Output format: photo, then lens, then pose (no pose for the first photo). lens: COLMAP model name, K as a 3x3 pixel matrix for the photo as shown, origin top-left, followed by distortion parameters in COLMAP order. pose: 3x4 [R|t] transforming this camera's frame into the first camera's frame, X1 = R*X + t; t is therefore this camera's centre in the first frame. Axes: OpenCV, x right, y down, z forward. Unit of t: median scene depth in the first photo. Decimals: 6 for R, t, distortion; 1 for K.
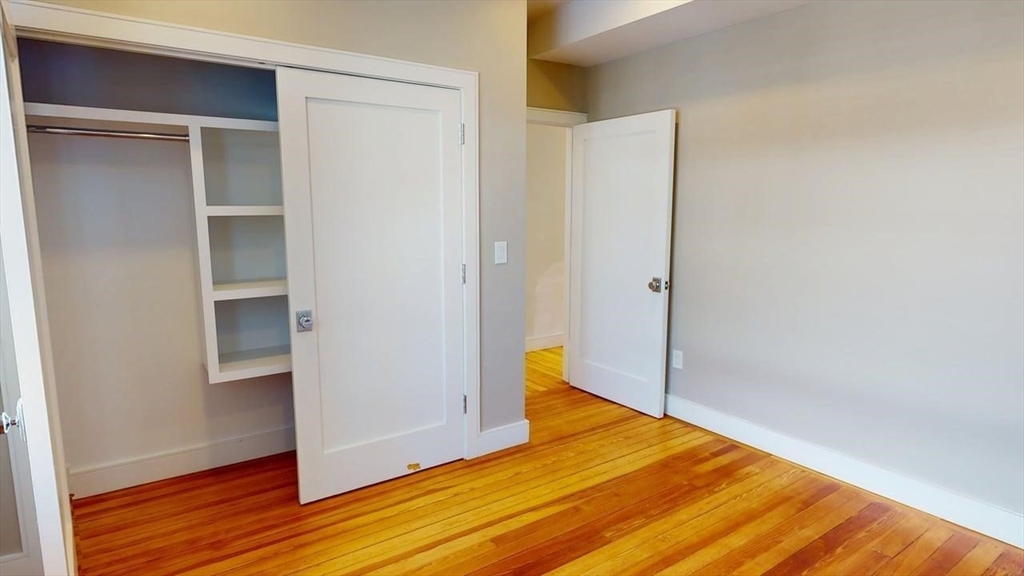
lens RADIAL K [[568.1, 0, 512.0], [0, 568.1, 288.0], [0, 0, 1]] dist [-0.001094, -0.000310]
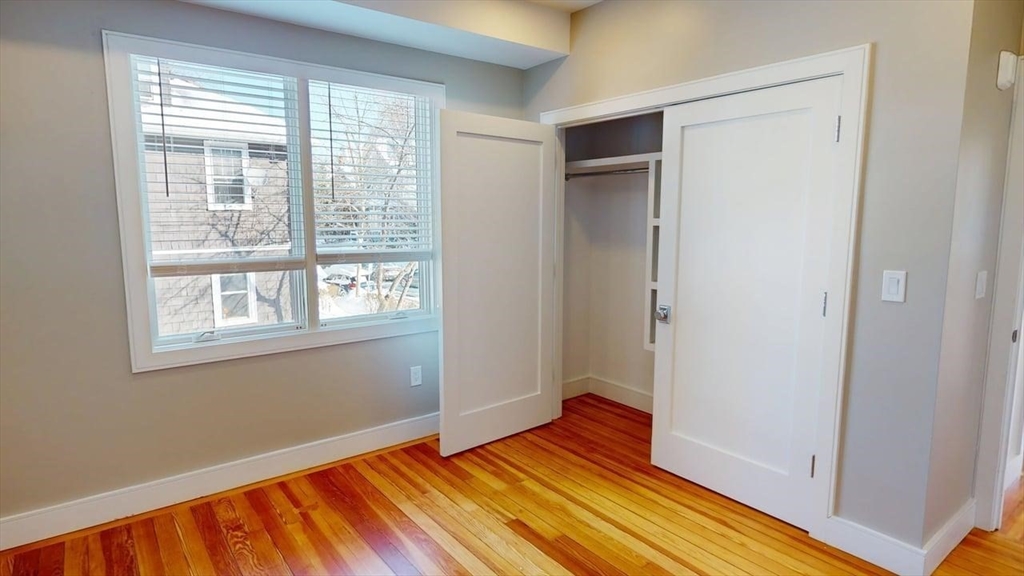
lens RADIAL K [[568.1, 0, 512.0], [0, 568.1, 288.0], [0, 0, 1]] dist [-0.001094, -0.000310]
pose [[0.044218, 0.122957, -0.991426, 0.775242], [-0.147720, 0.982293, 0.115236, -0.083830], [0.988040, 0.141358, 0.061598, 0.580850]]
